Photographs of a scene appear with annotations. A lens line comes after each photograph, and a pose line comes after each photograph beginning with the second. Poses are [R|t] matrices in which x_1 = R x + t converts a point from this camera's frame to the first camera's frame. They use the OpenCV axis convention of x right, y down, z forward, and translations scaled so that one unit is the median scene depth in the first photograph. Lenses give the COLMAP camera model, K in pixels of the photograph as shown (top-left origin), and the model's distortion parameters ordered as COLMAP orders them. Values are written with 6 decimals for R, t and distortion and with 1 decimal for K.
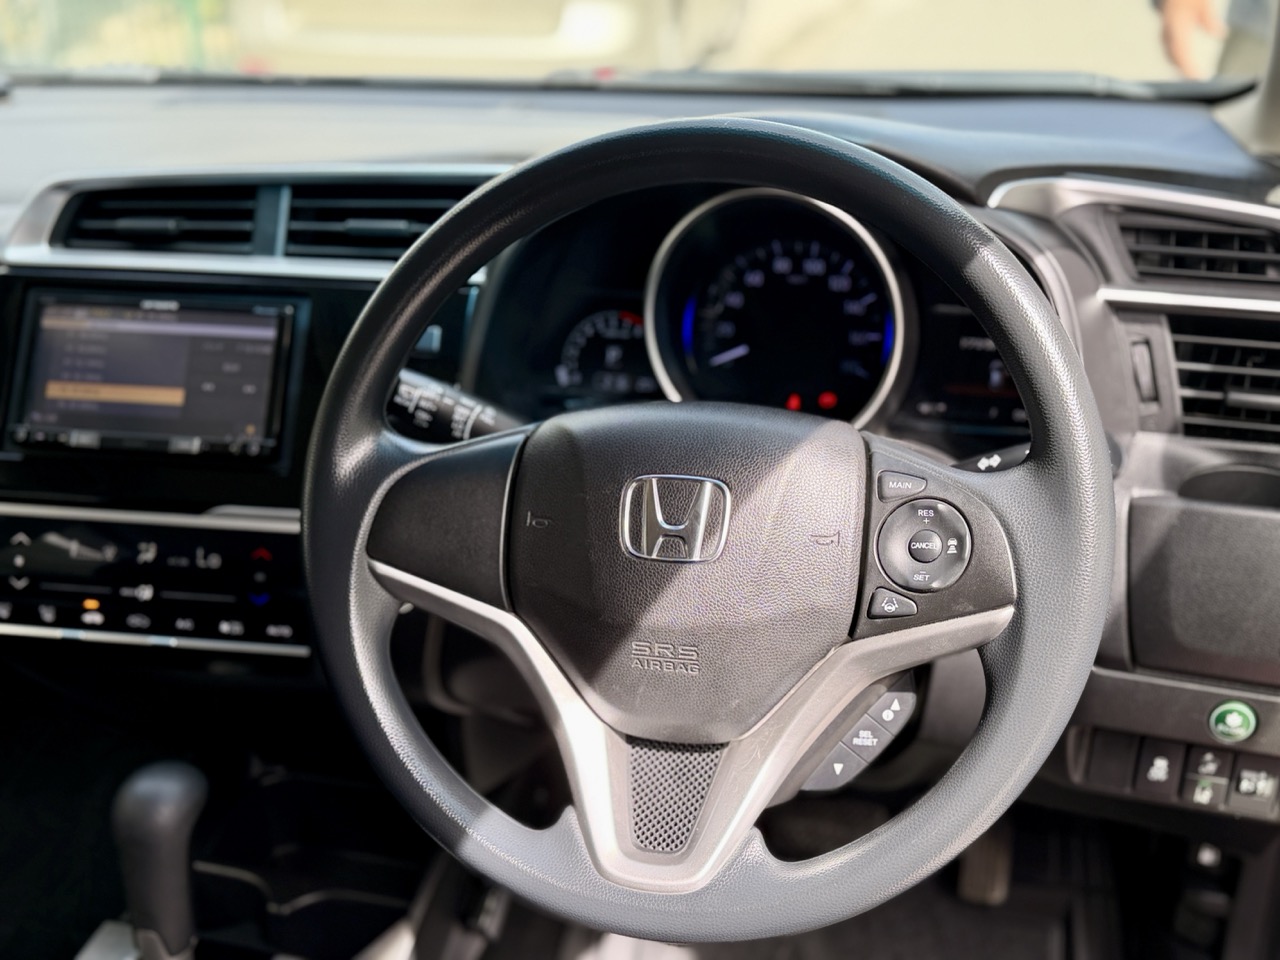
lens RADIAL K [[1301.4, 0, 640.0], [0, 1301.4, 480.0], [0, 0, 1]] dist [0.194349, -0.414307]
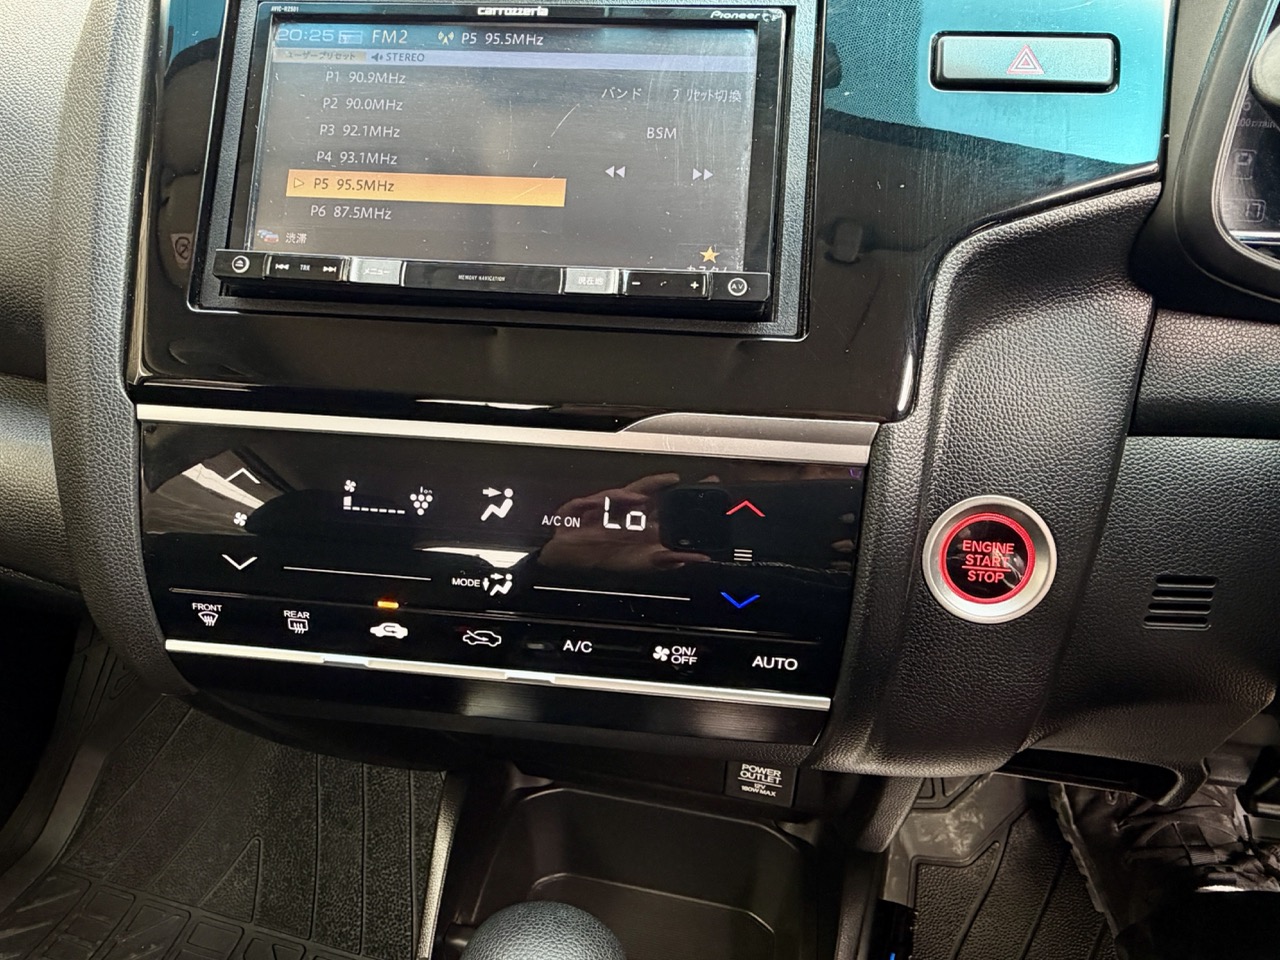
lens RADIAL K [[993.2, 0, 640.0], [0, 993.2, 480.0], [0, 0, 1]] dist [-0.002957, -0.000770]
pose [[0.999465, -0.002472, 0.032621, -0.330407], [0.000825, 0.998728, 0.050417, 0.027053], [-0.032704, -0.050363, 0.998195, 0.624561]]
